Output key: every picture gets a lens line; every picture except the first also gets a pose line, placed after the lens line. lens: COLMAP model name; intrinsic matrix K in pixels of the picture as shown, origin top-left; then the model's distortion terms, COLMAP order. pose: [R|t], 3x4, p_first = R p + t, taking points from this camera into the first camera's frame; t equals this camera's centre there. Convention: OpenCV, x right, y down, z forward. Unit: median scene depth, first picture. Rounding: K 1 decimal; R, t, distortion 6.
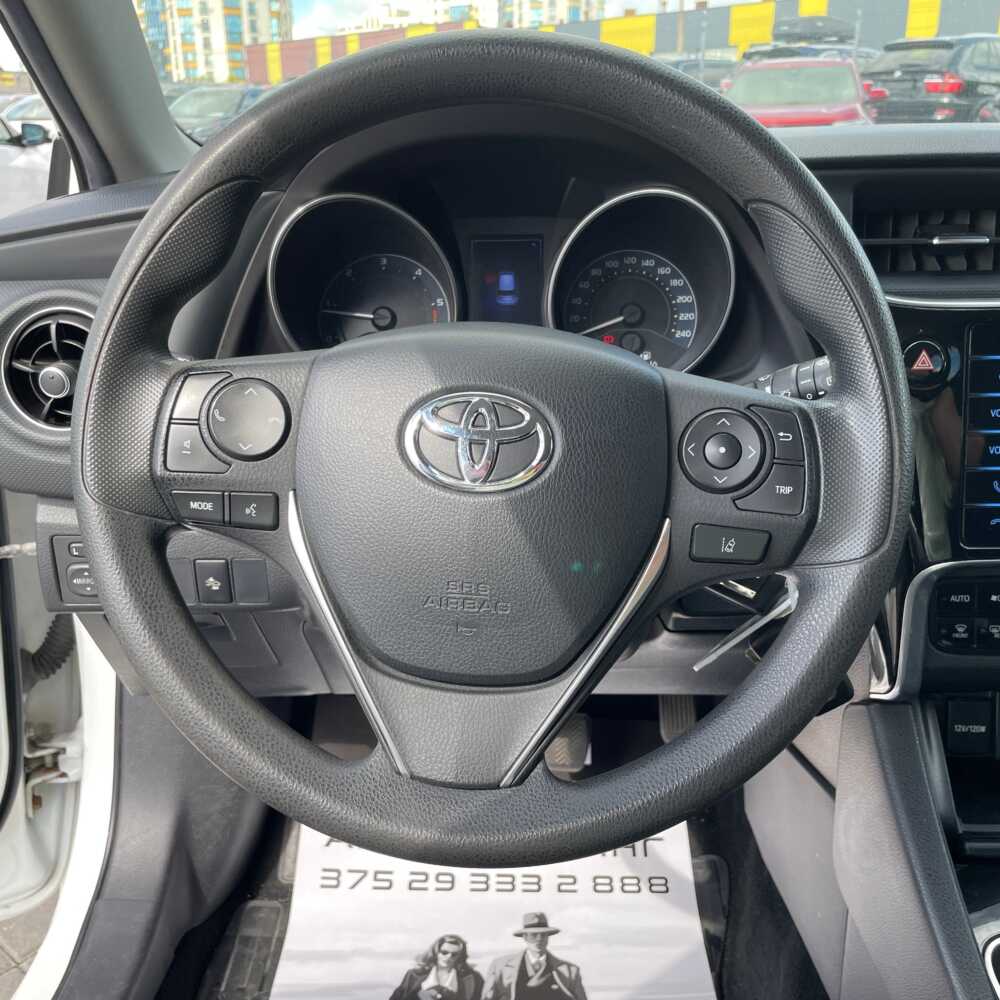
lens RADIAL K [[1019.1, 0, 496.2], [0, 1019.1, 486.9], [0, 0, 1]] dist [0.034908, 0.000000]
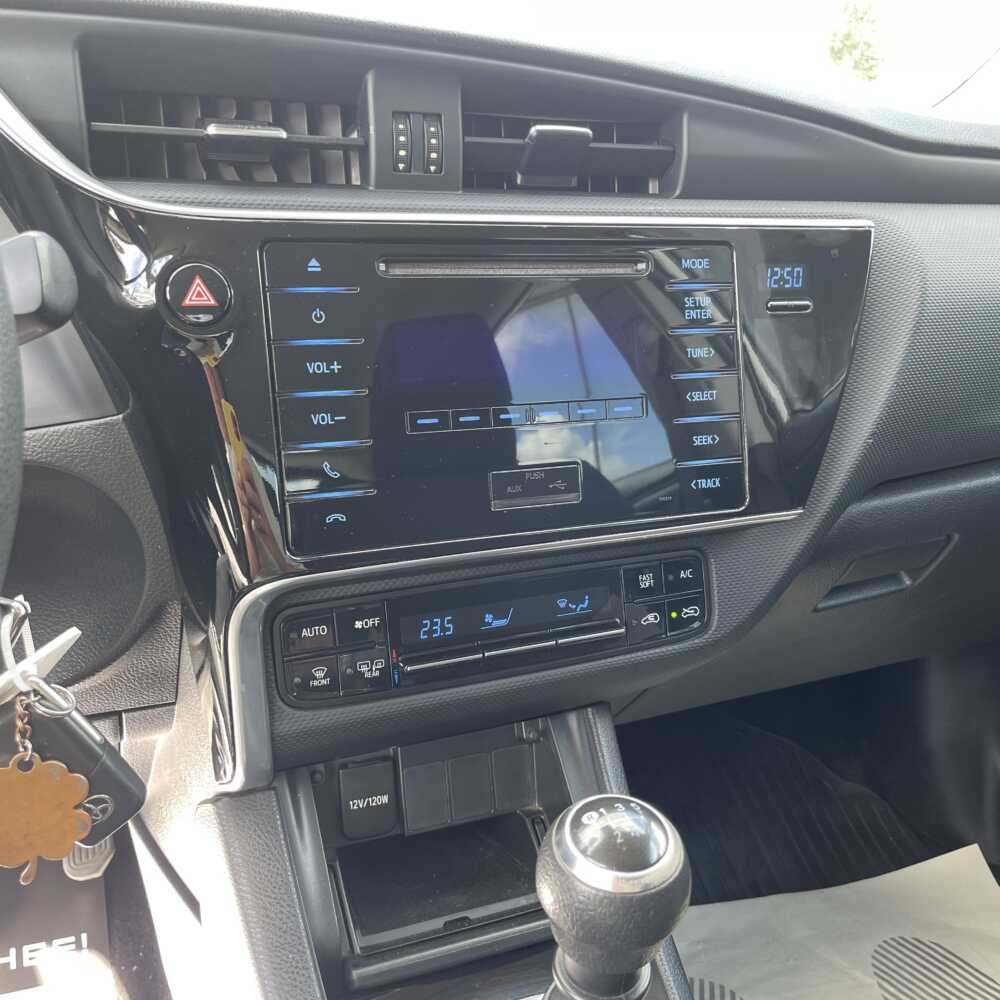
lens RADIAL K [[1019.1, 0, 513.4], [0, 1019.1, 498.3], [0, 0, 1]] dist [0.034908, 0.000000]
pose [[0.905412, -0.080063, 0.416916, 0.186347], [0.102679, 0.994198, -0.032064, 0.034209], [-0.411930, 0.071840, 0.908379, 0.182231]]
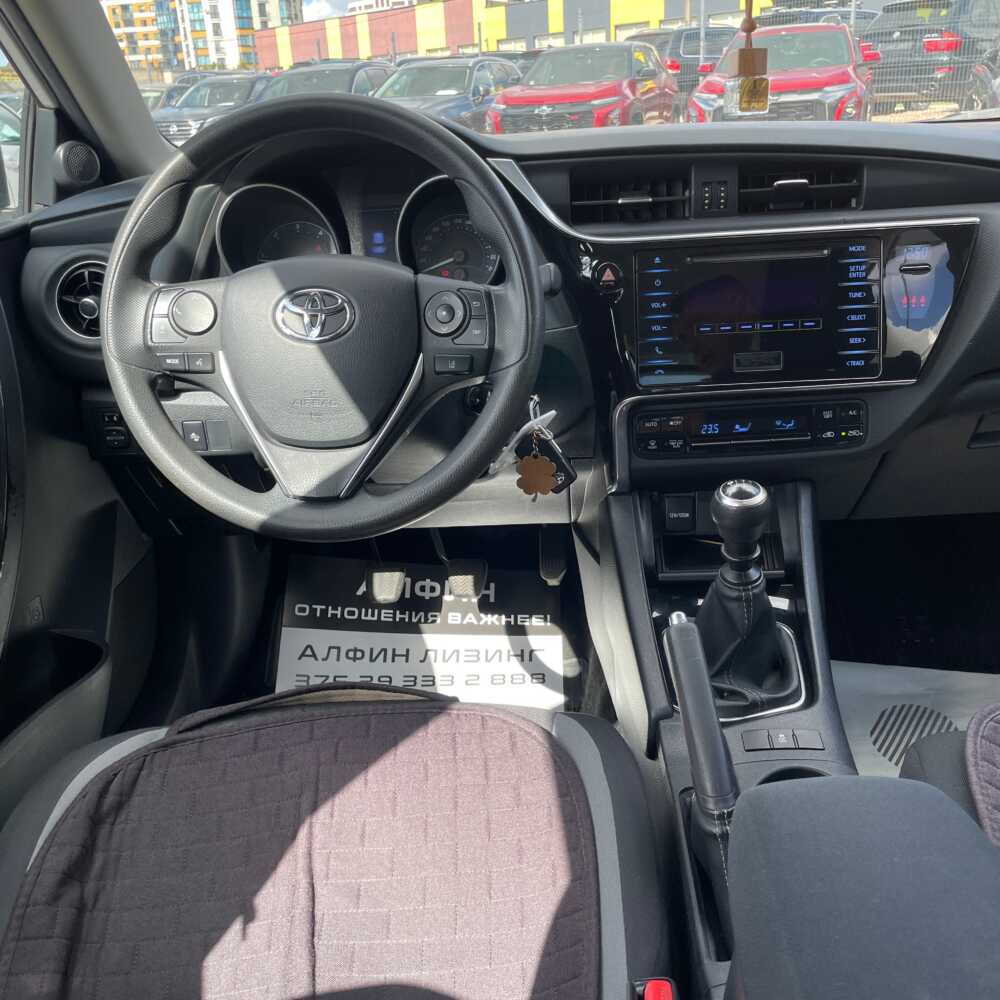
lens RADIAL K [[1019.1, 0, 505.3], [0, 1019.1, 506.8], [0, 0, 1]] dist [0.034908, 0.000000]
pose [[0.999292, -0.030953, -0.021409, 0.164237], [0.031769, 0.998739, 0.038876, 0.110107], [0.020179, -0.039529, 0.999015, -0.402477]]
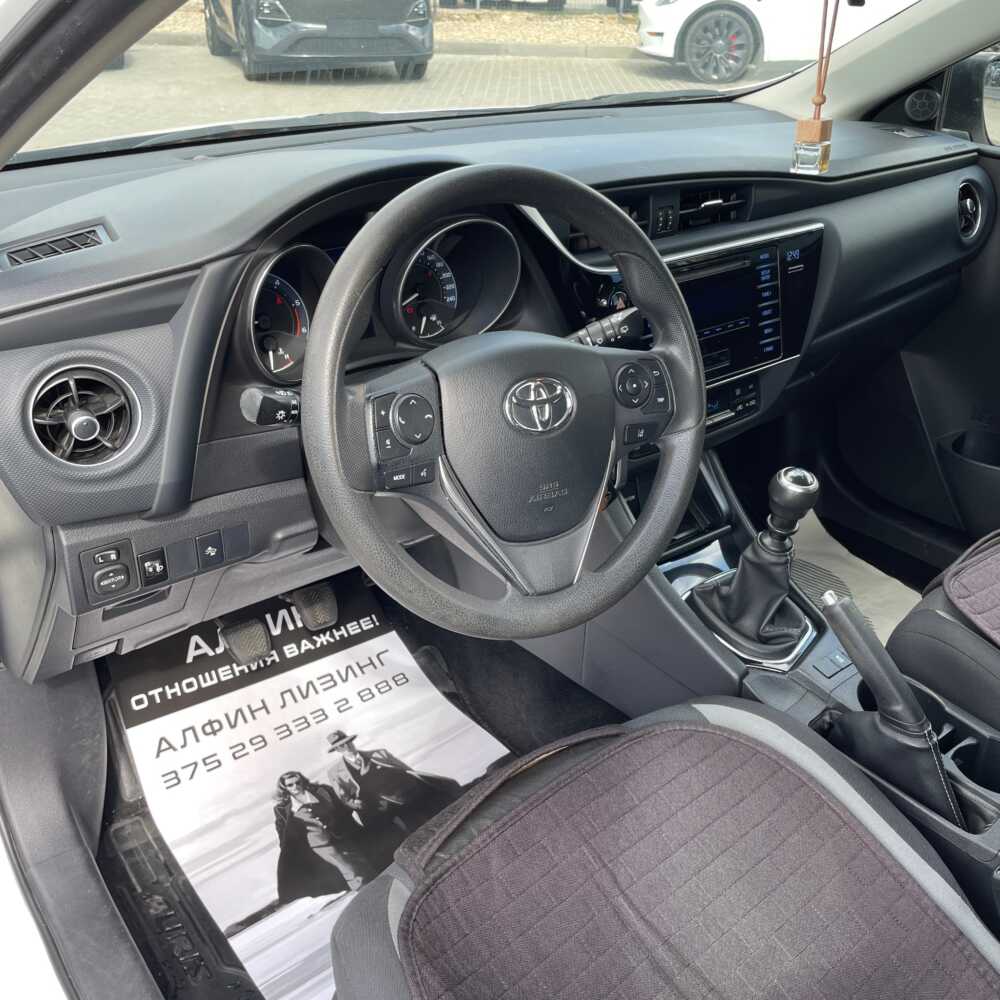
lens RADIAL K [[1019.1, 0, 499.4], [0, 1019.1, 496.5], [0, 0, 1]] dist [0.034908, 0.000000]
pose [[0.766318, -0.272014, 0.582035, -0.516031], [0.182722, 0.960811, 0.208460, -0.123203], [-0.615930, -0.053396, 0.785989, -0.168077]]
